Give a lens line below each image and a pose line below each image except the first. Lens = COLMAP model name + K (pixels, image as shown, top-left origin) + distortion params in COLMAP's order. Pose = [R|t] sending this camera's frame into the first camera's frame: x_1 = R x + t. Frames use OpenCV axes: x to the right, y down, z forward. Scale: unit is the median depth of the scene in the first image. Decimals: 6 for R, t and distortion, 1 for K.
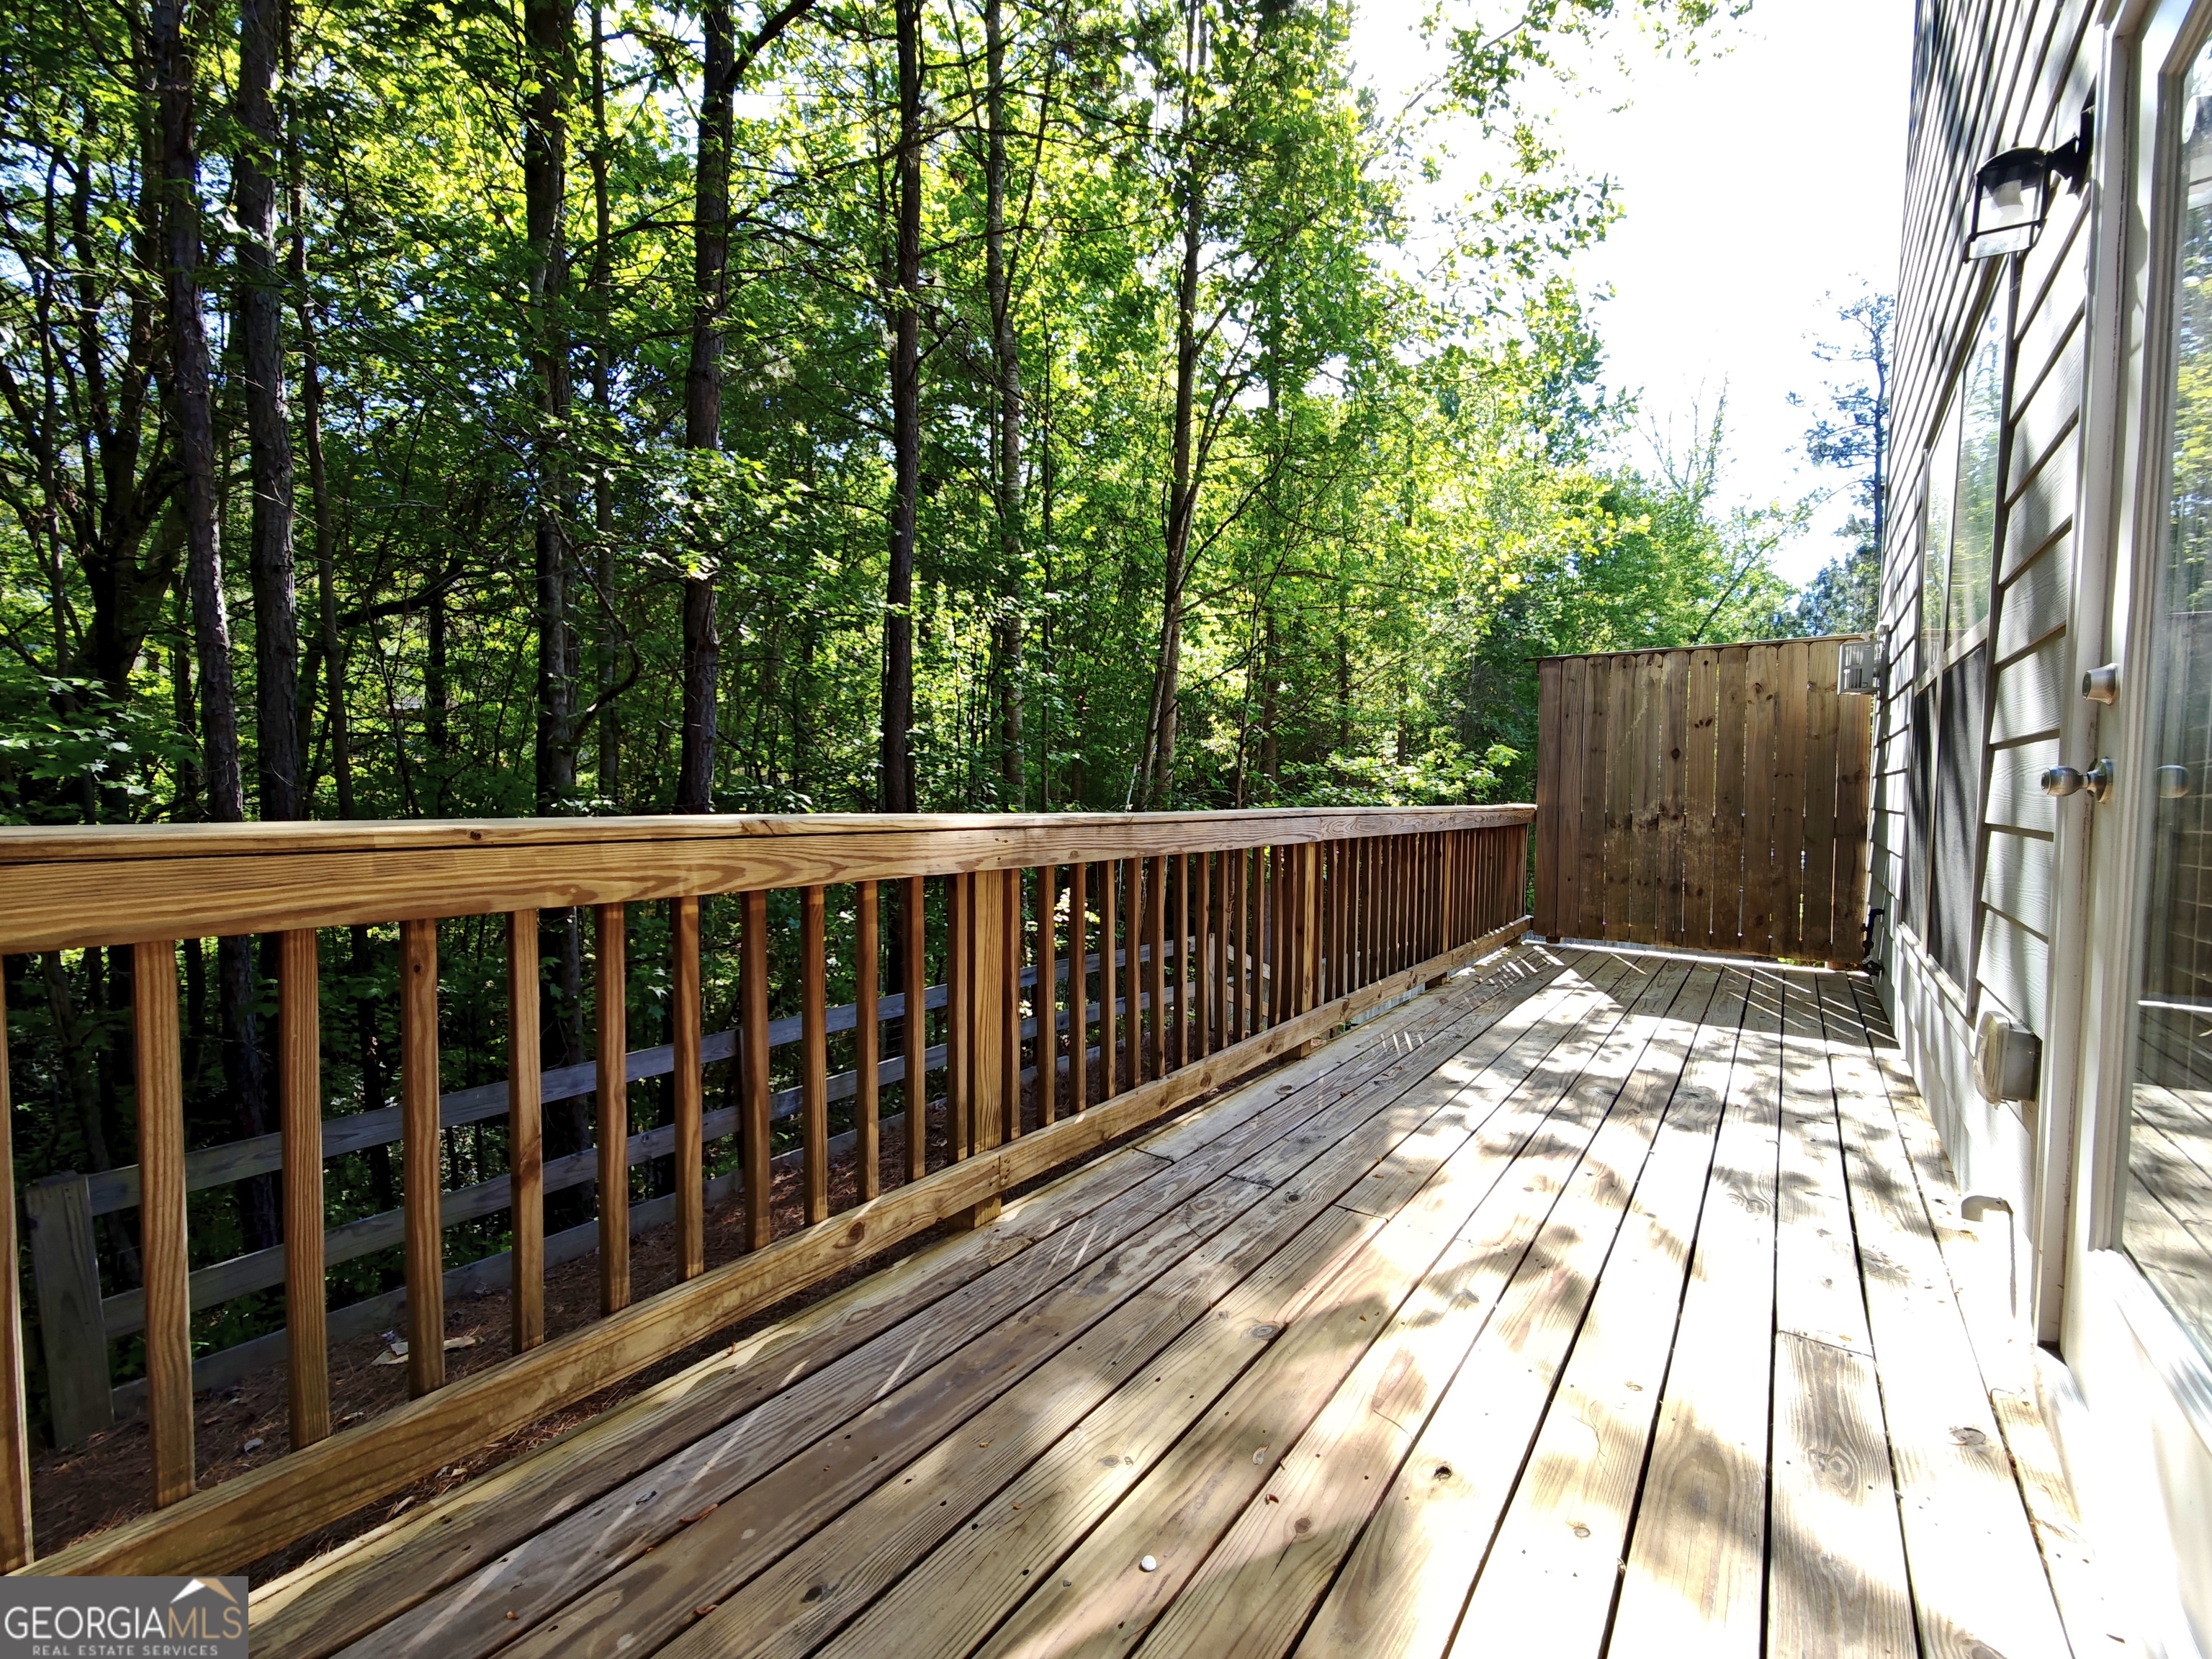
lens RADIAL K [[923.3, 0, 1112.9], [0, 923.3, 832.3], [0, 0, 1]] dist [-0.014562, 0.009062]
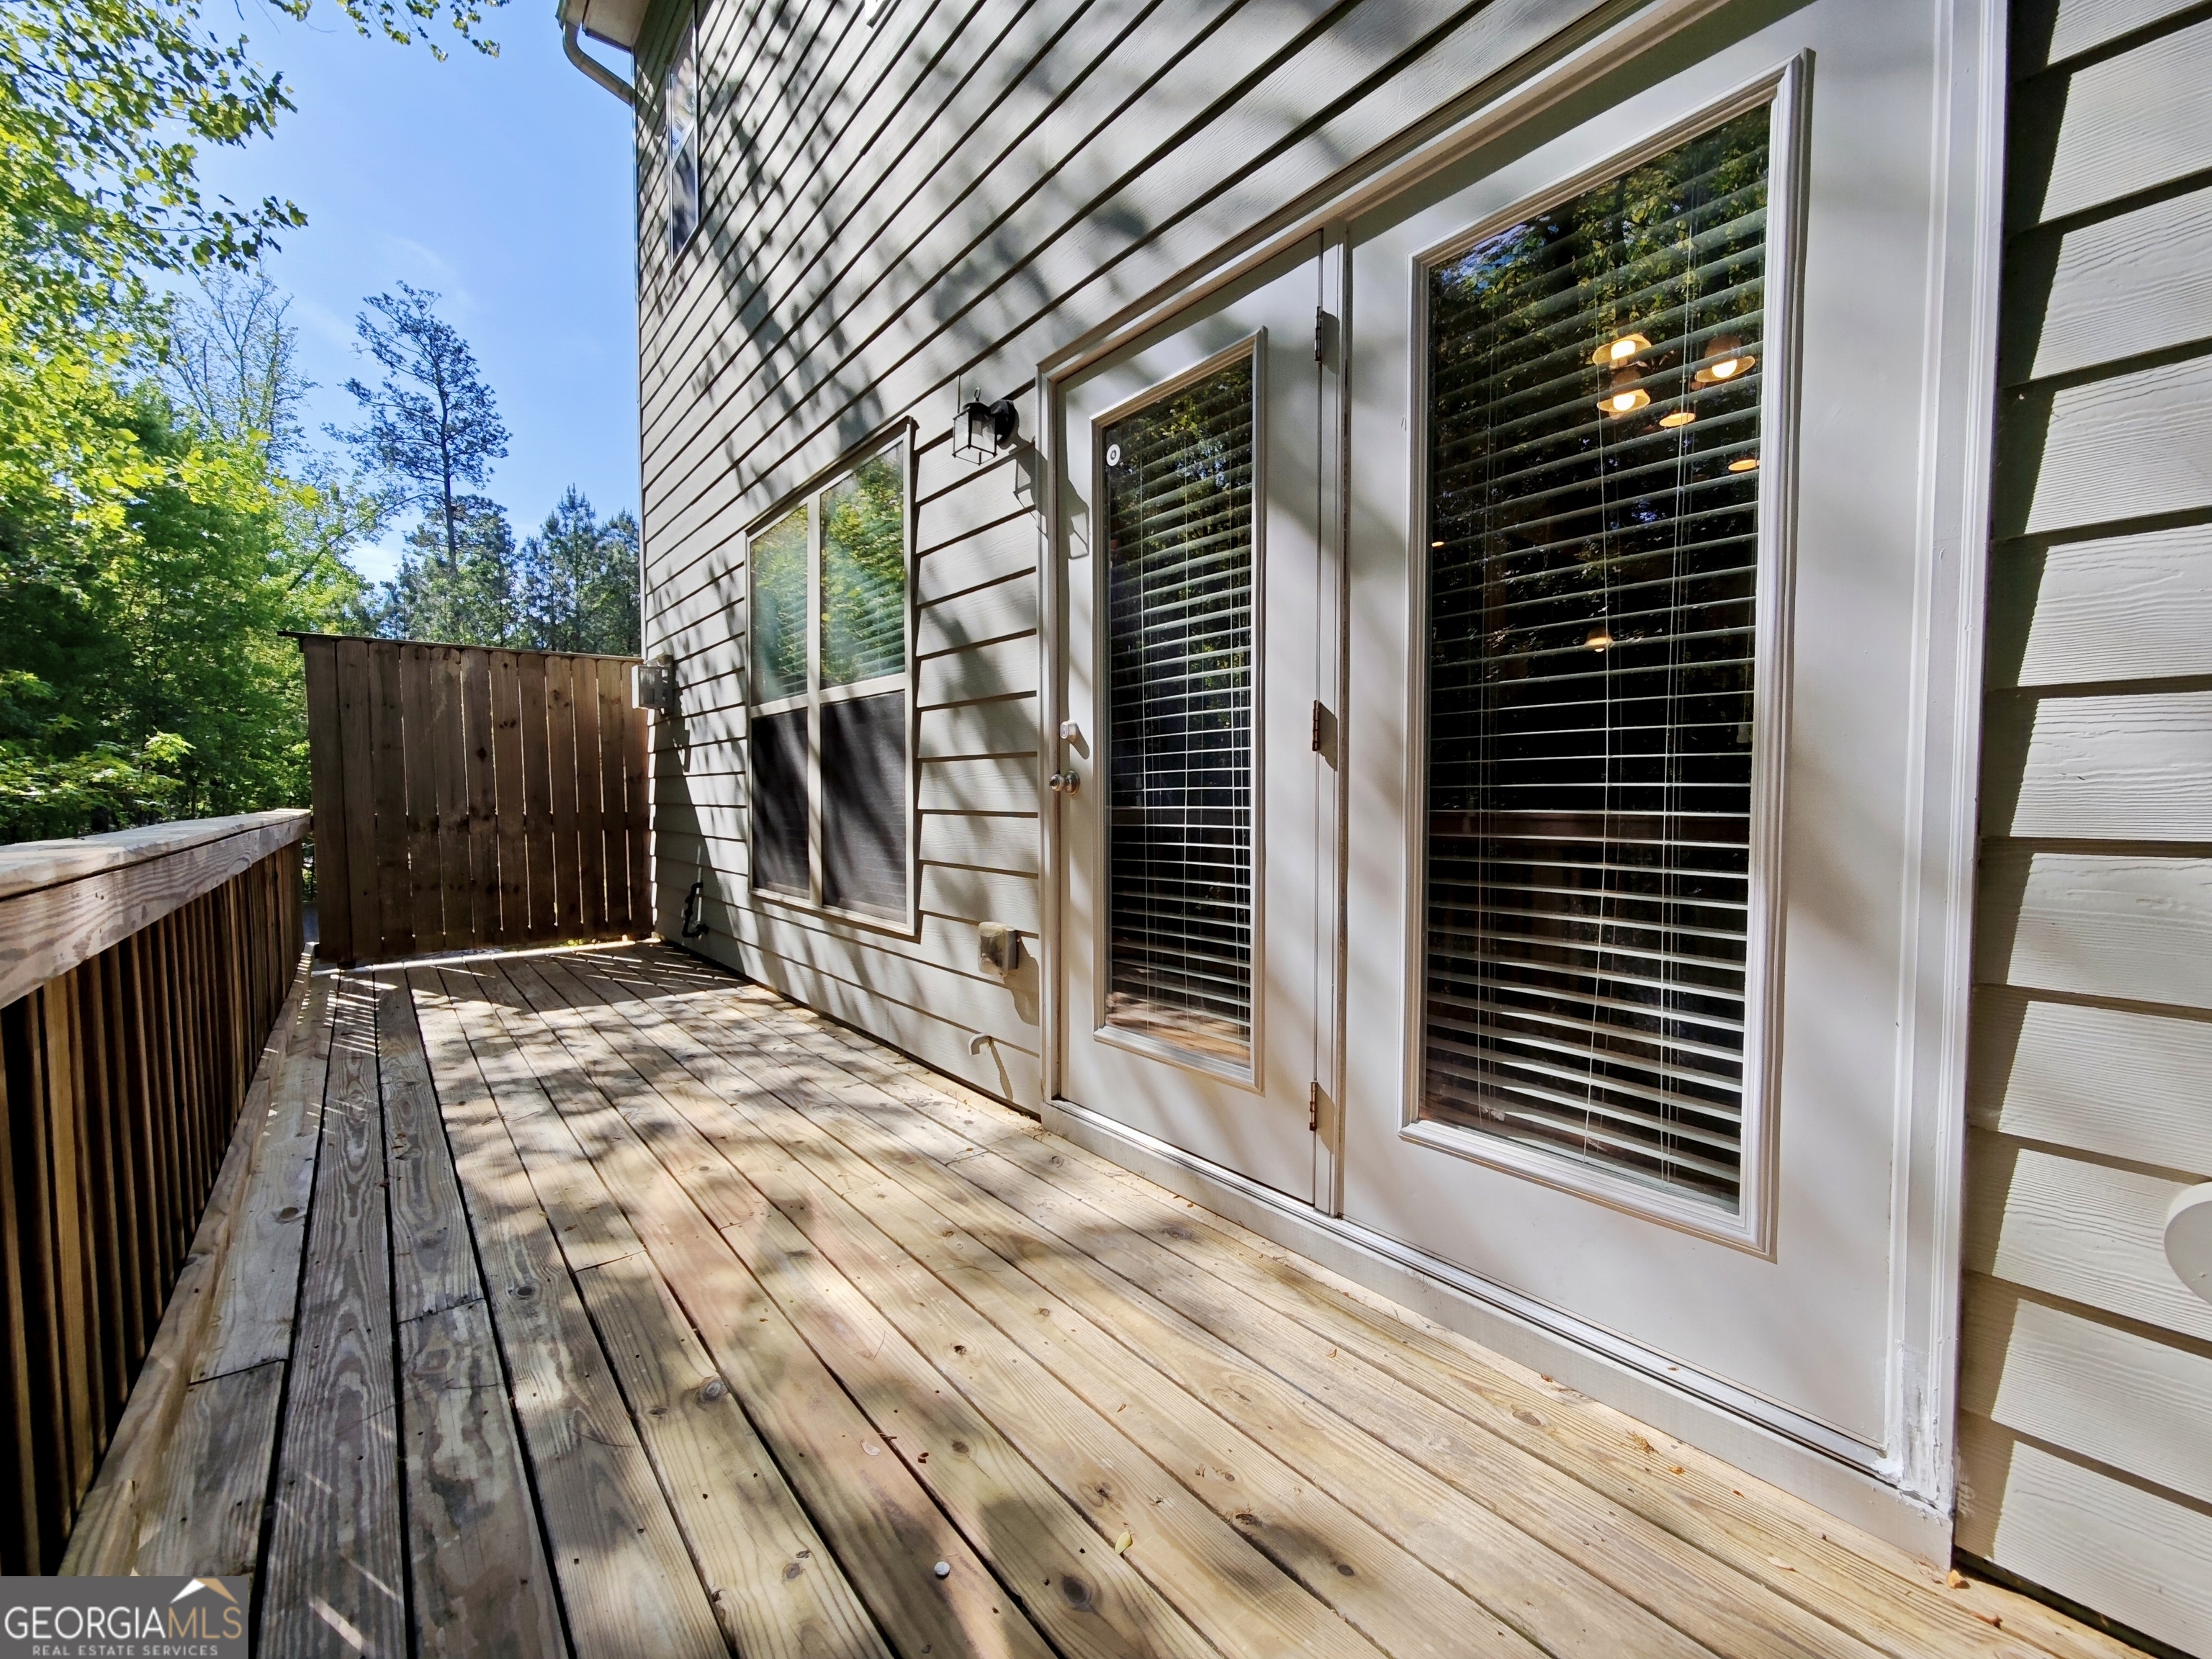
lens RADIAL K [[896.1, 0, 1110.9], [0, 896.1, 836.4], [0, 0, 1]] dist [0.001531, 0.000257]
pose [[0.218828, -0.065454, 0.973566, -0.190707], [0.058772, 0.996820, 0.053808, -0.008239], [-0.973992, 0.045444, 0.221979, 0.126002]]
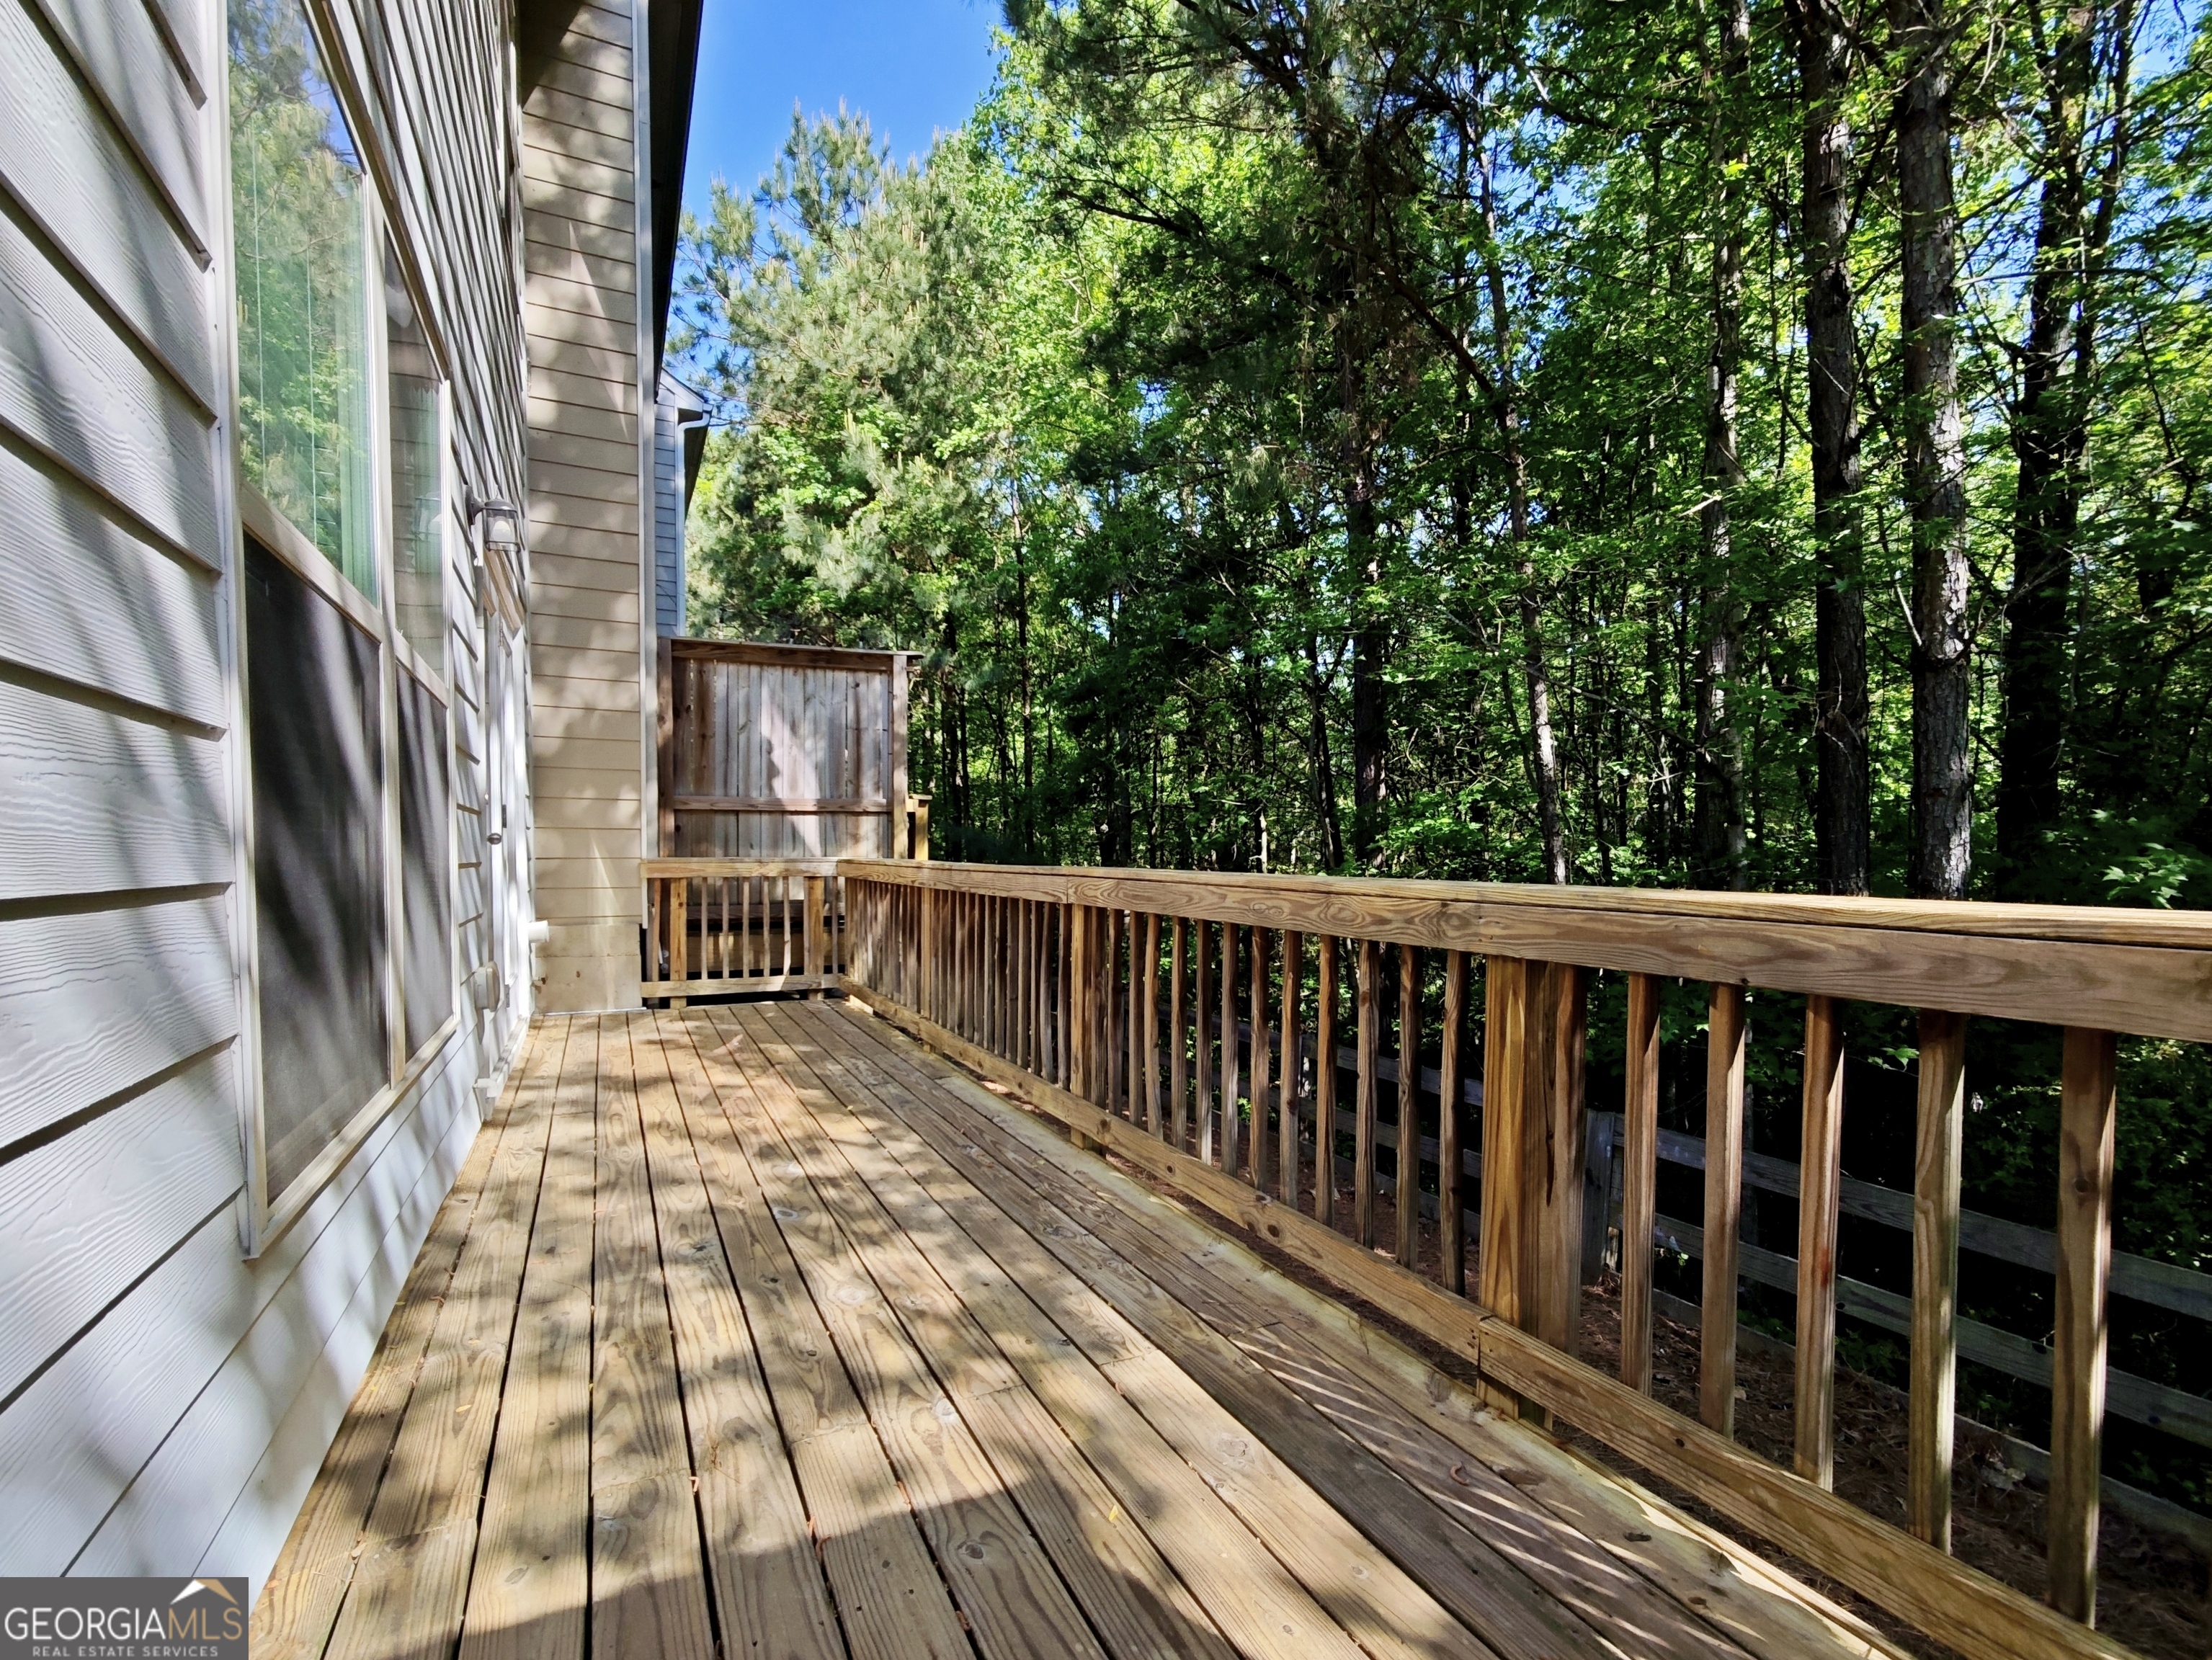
lens RADIAL K [[967.0, 0, 1102.8], [0, 967.0, 814.7], [0, 0, 1]] dist [0.000053, 0.000472]
pose [[-0.424938, -0.050000, -0.903841, 0.725479], [-0.049612, 0.998259, -0.031899, -0.032873], [0.903862, 0.031286, -0.426679, 0.950778]]
